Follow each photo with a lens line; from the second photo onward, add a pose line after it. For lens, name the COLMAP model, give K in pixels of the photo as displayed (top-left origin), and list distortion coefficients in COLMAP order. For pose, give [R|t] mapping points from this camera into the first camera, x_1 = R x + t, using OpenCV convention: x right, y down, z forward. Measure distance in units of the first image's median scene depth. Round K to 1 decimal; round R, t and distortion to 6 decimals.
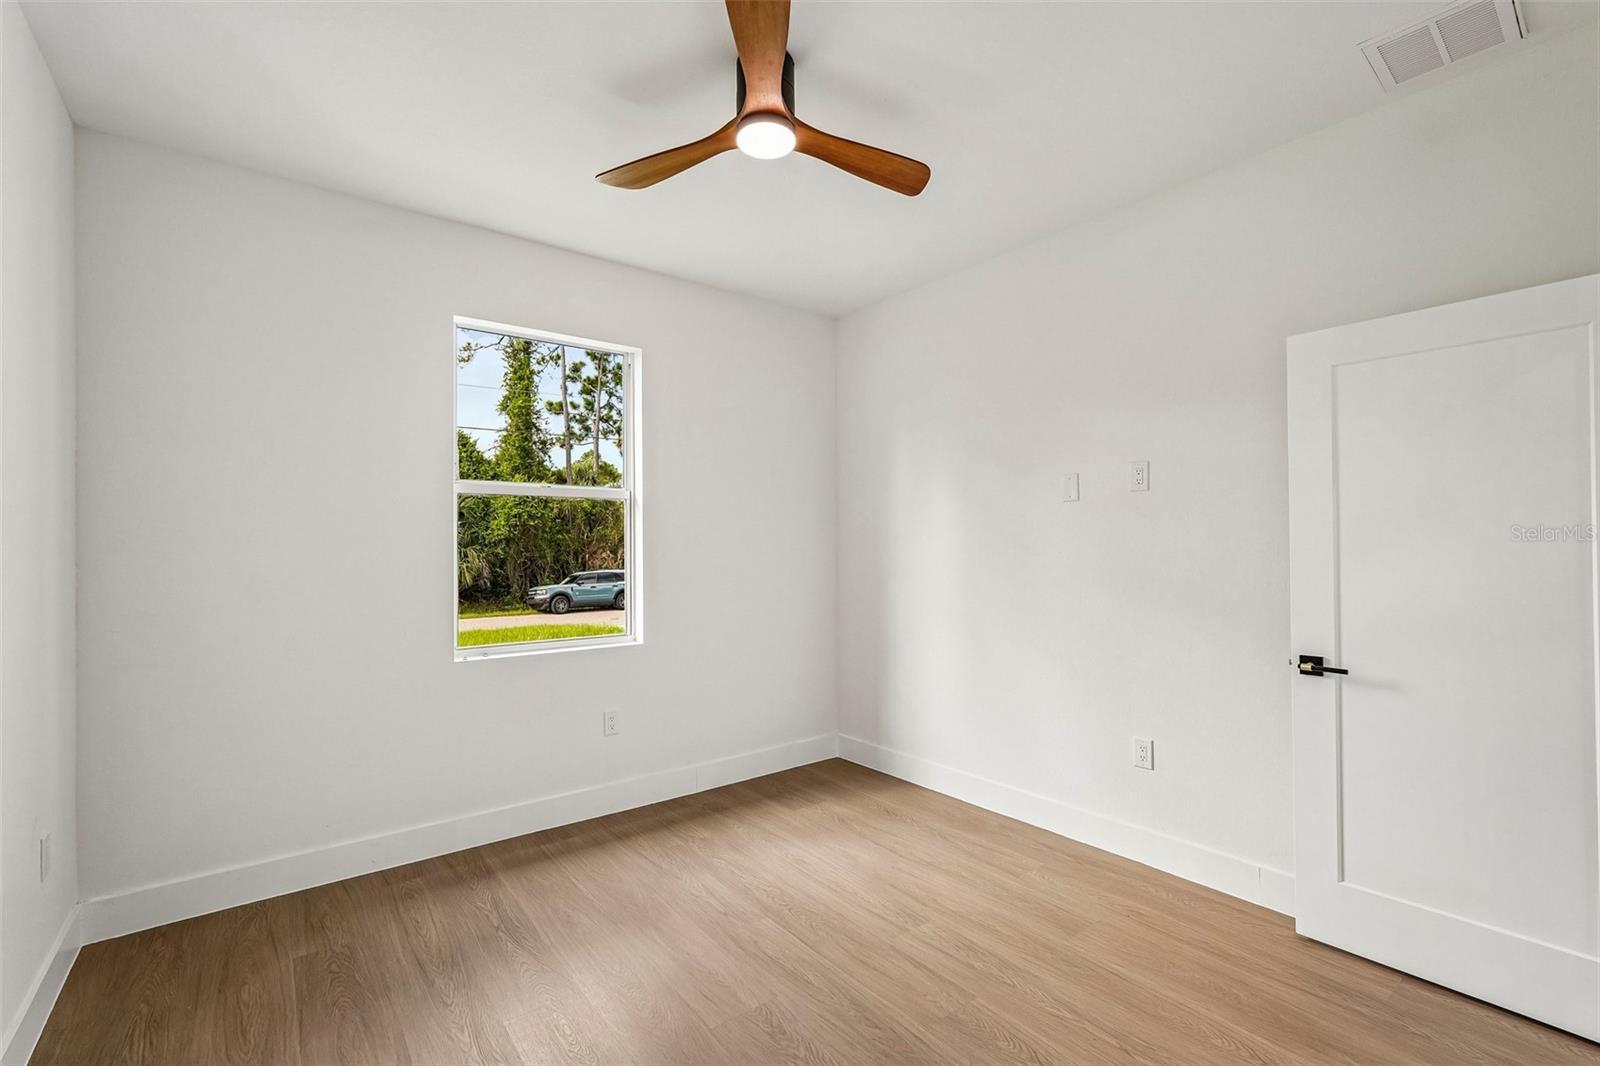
lens RADIAL K [[714.3, 0, 806.3], [0, 714.3, 538.2], [0, 0, 1]] dist [0.003836, 0.002824]
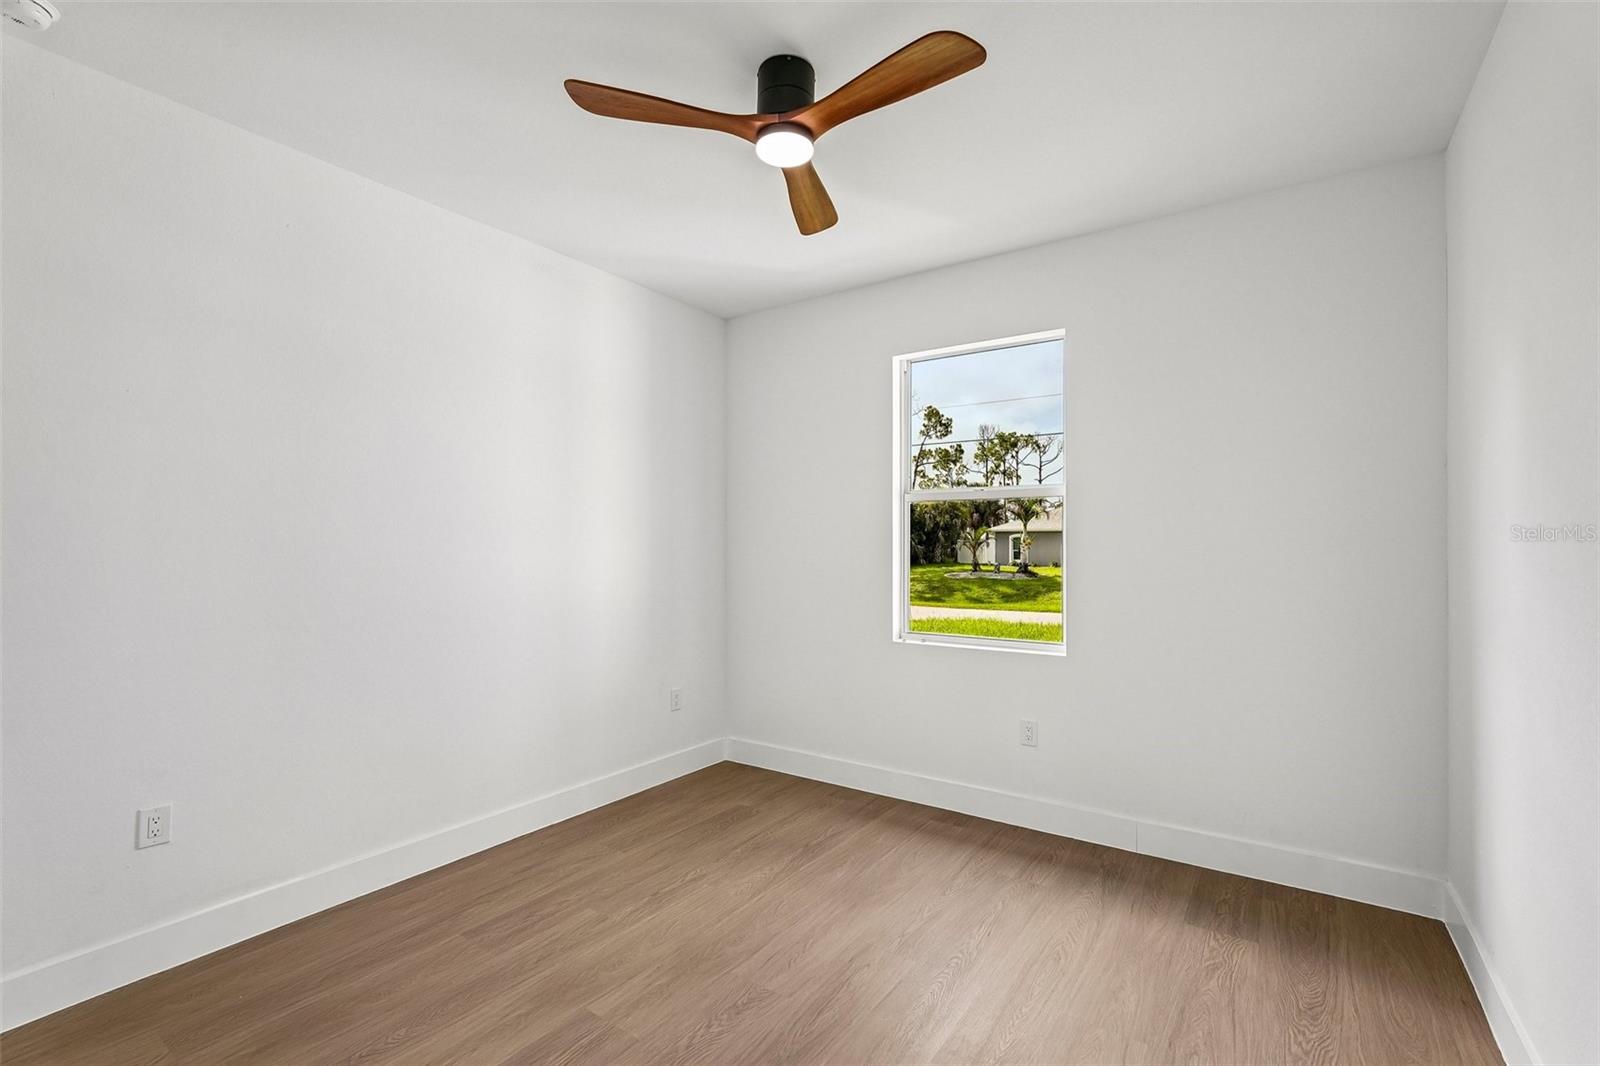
lens RADIAL K [[714.3, 0, 810.4], [0, 714.3, 524.4], [0, 0, 1]] dist [0.003836, 0.002824]
pose [[0.264983, -0.041864, -0.963344, 0.681368], [0.015345, 0.999114, -0.039197, 0.017236], [0.964131, -0.004396, 0.265390, 0.551793]]
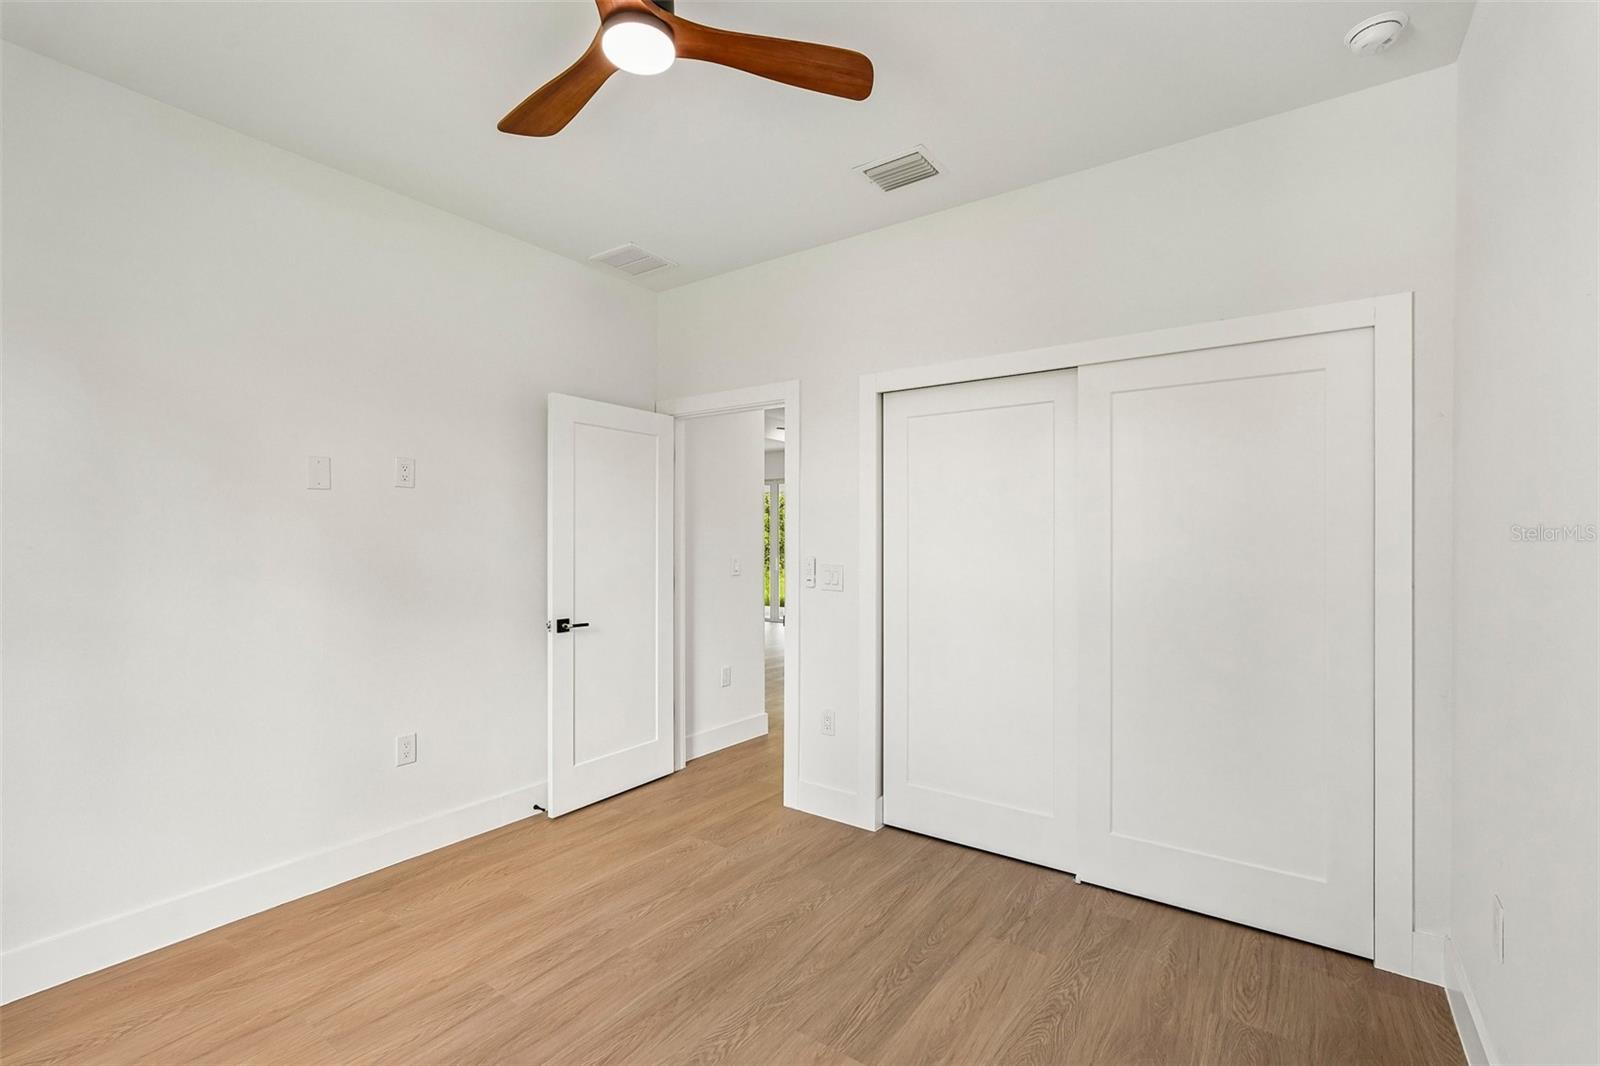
lens RADIAL K [[714.3, 0, 798.0], [0, 714.3, 539.3], [0, 0, 1]] dist [0.003836, 0.002824]
pose [[-0.284634, 0.008101, 0.958602, -0.666922], [-0.010069, 0.999884, -0.011439, 0.012289], [-0.958583, -0.012908, -0.284520, 0.785182]]
